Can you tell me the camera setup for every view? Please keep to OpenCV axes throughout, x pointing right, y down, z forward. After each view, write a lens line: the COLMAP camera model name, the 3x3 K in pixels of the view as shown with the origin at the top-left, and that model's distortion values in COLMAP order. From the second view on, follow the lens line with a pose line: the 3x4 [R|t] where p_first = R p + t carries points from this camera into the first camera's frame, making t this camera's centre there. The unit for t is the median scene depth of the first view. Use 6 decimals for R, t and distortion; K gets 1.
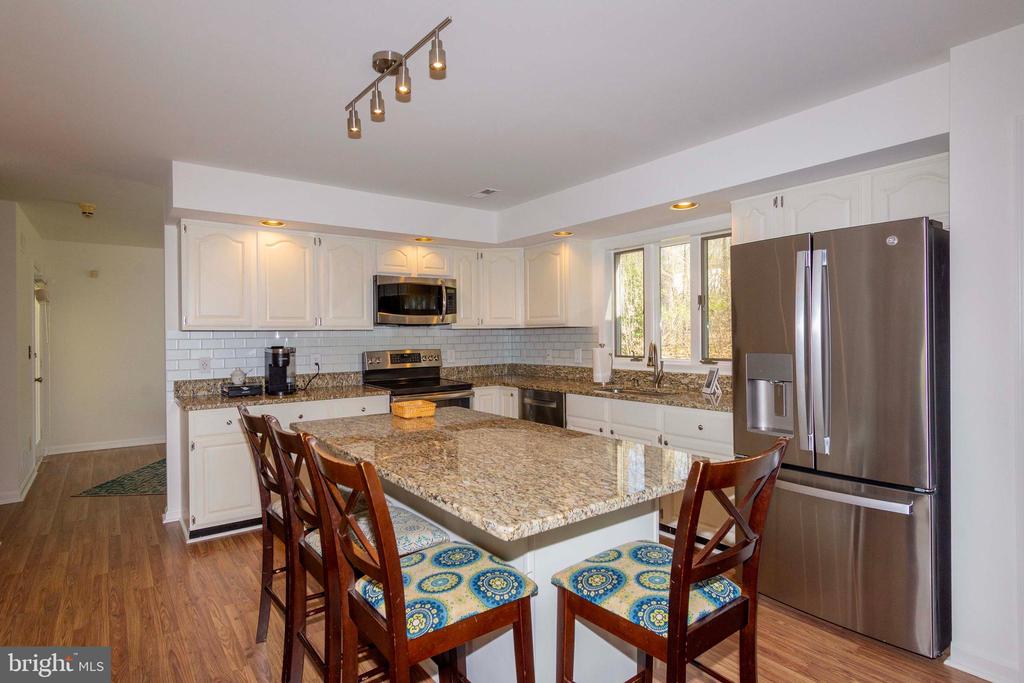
lens RADIAL K [[539.4, 0, 508.9], [0, 539.4, 336.0], [0, 0, 1]] dist [0.006772, -0.000309]
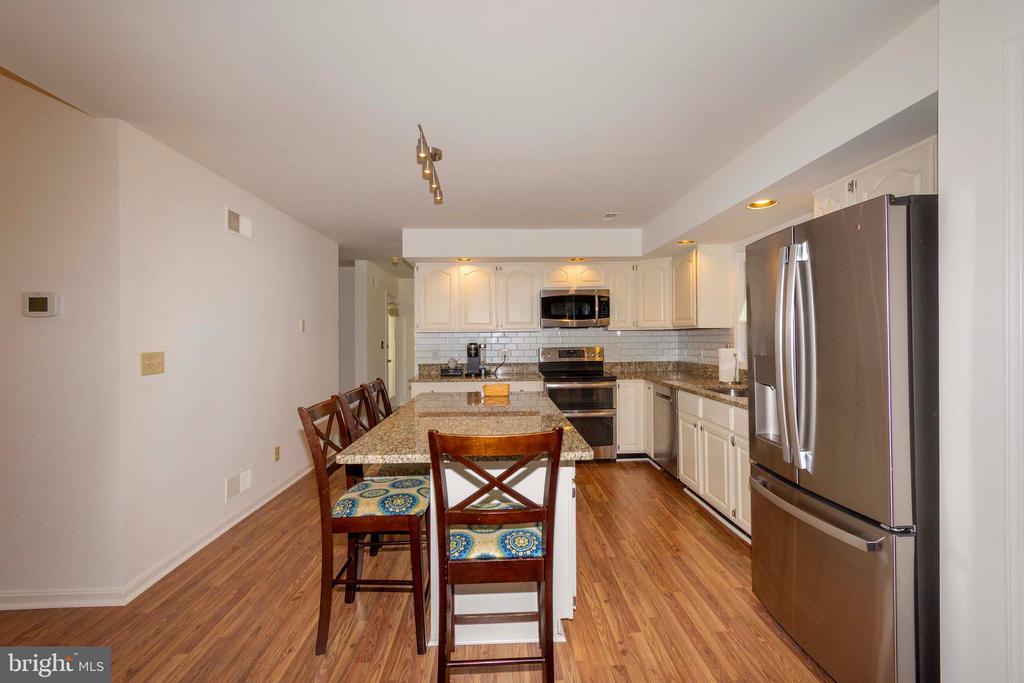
lens RADIAL K [[453.3, 0, 510.6], [0, 453.3, 336.4], [0, 0, 1]] dist [0.004406, 0.000058]
pose [[0.815095, 0.003396, -0.579317, 0.330736], [-0.002031, 0.999993, 0.003005, -0.002611], [0.579323, -0.001272, 0.815097, 0.051142]]
